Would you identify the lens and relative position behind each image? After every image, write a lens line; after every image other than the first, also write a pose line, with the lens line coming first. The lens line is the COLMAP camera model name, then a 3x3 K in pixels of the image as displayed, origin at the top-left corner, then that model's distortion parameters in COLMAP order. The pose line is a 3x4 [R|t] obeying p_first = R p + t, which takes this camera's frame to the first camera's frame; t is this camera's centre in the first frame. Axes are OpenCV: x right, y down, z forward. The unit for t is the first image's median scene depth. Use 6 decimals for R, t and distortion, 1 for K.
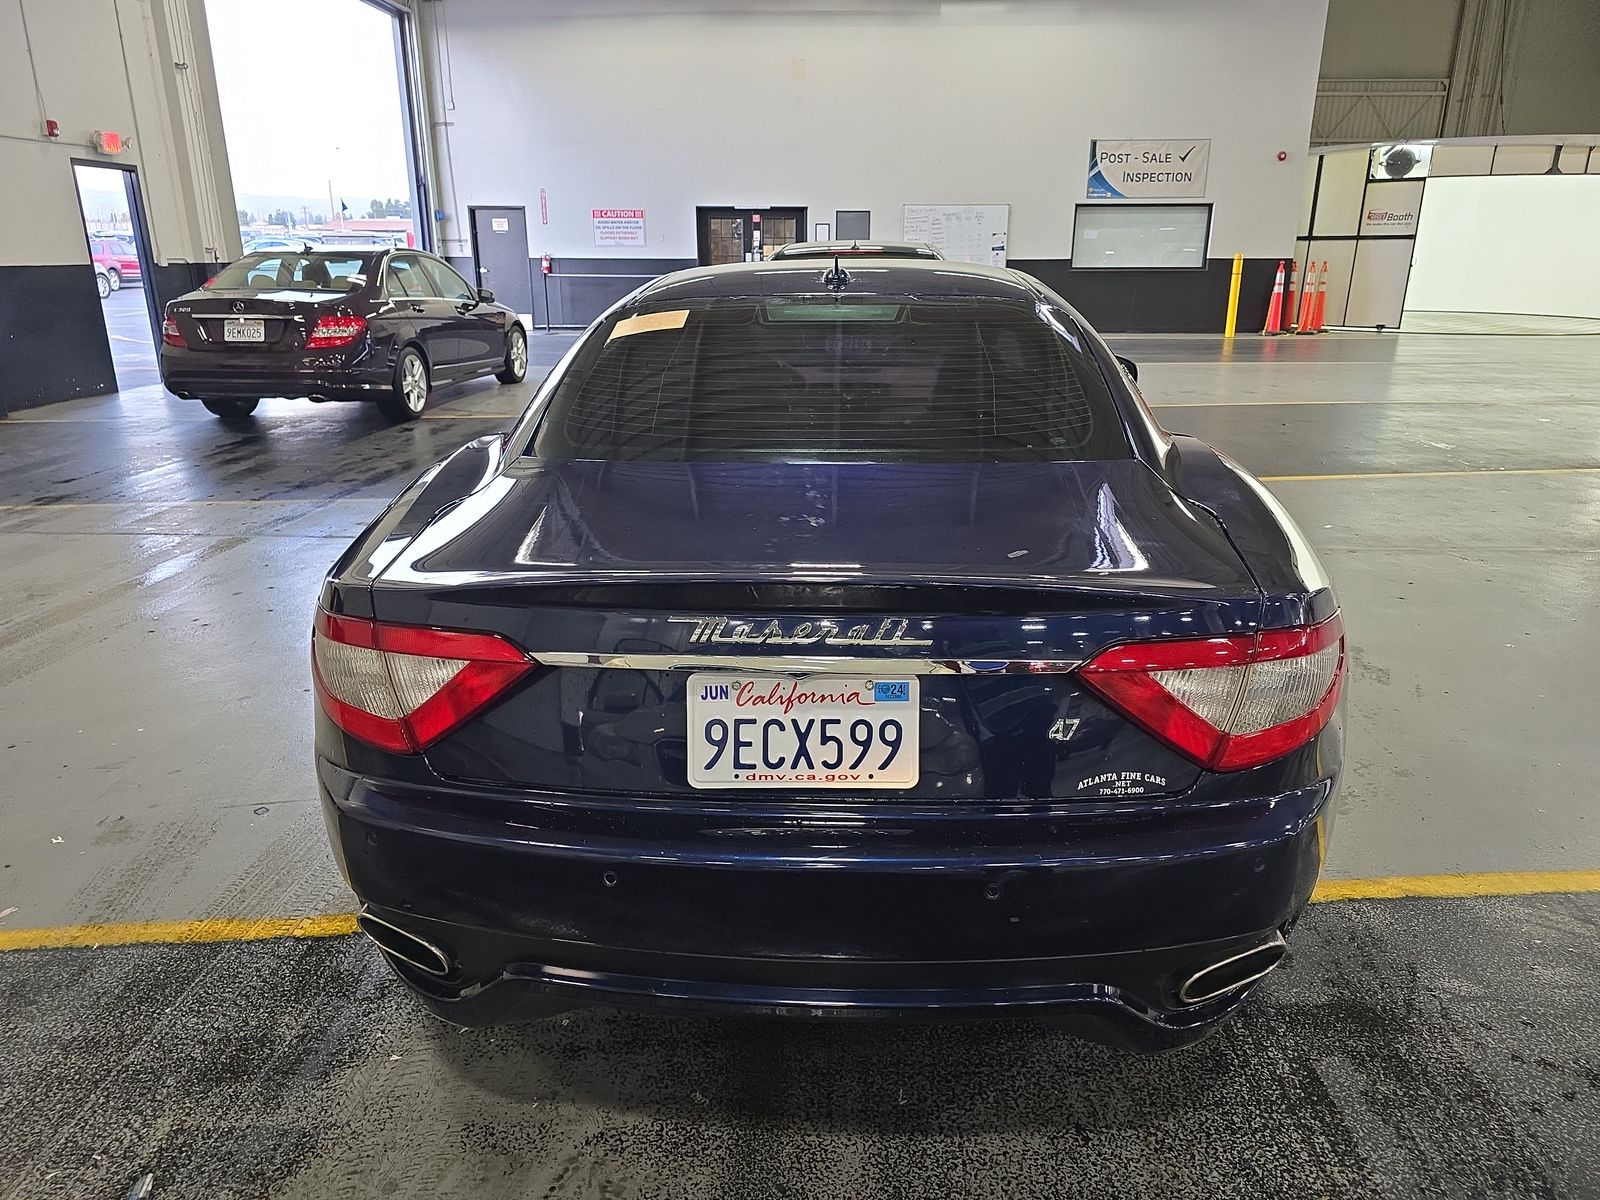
lens RADIAL K [[1091.1, 0, 800.0], [0, 1091.1, 603.0], [0, 0, 1]] dist [0.028640, -0.026461]
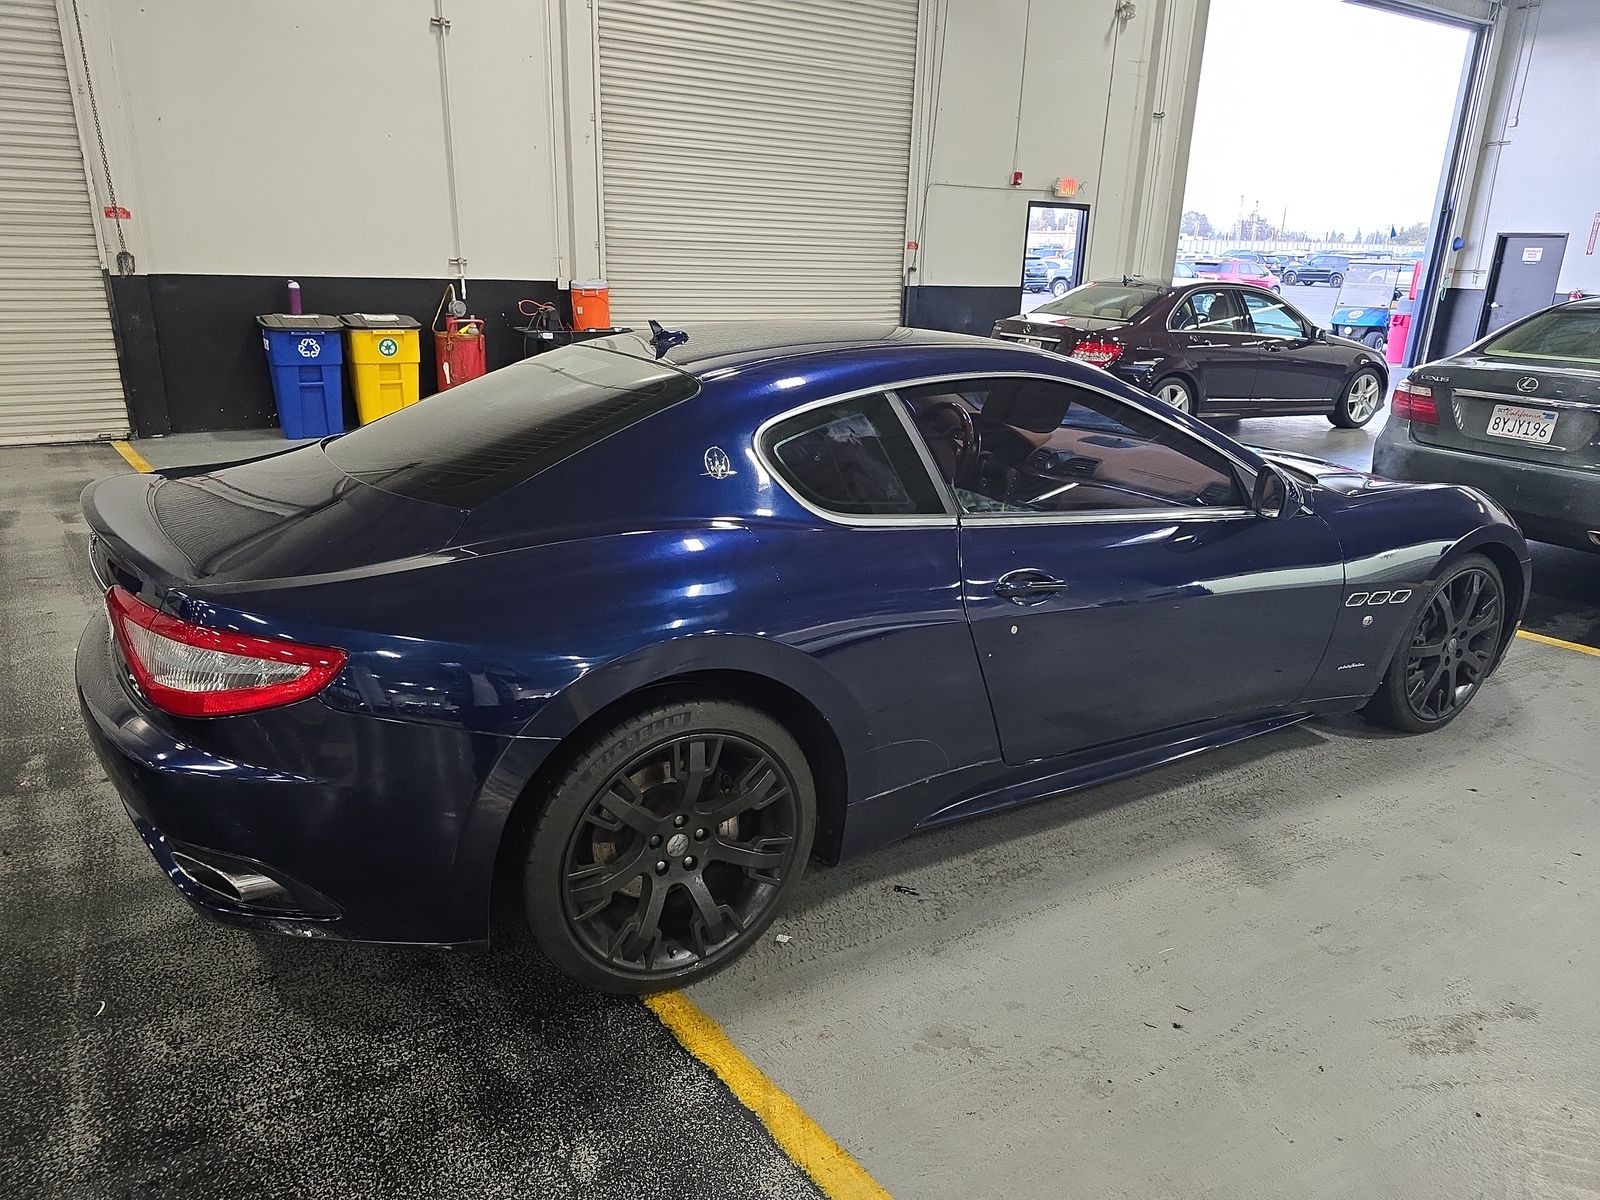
lens RADIAL K [[1091.1, 0, 811.3], [0, 1091.1, 600.8], [0, 0, 1]] dist [0.028640, -0.026461]
pose [[0.558529, 0.268842, -0.784710, 0.177487], [-0.280813, 0.951444, 0.126092, -0.035832], [0.780506, 0.149931, 0.606903, 0.071057]]
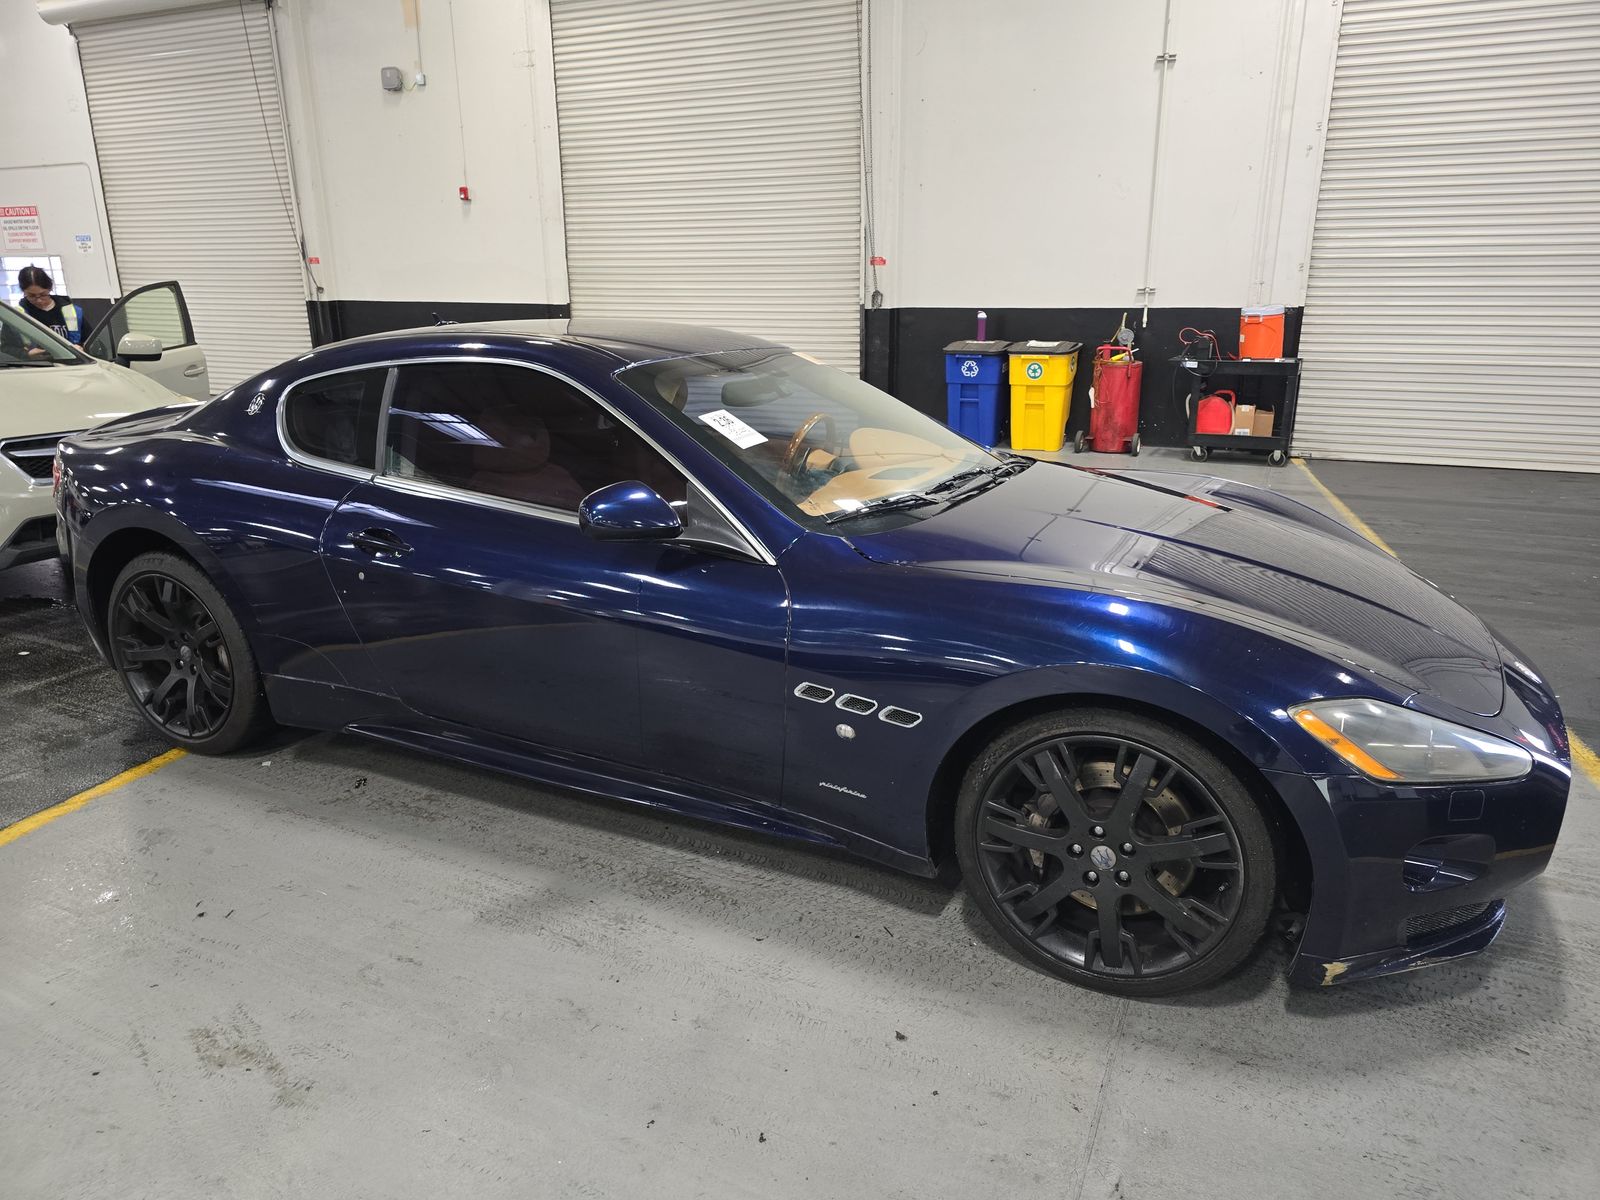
lens RADIAL K [[1091.1, 0, 797.7], [0, 1091.1, 603.2], [0, 0, 1]] dist [0.028640, -0.026461]
pose [[-0.398740, 0.260777, -0.879205, 0.202925], [-0.271468, 0.882185, 0.384778, -0.106356], [0.875963, 0.392102, -0.280970, 0.309799]]
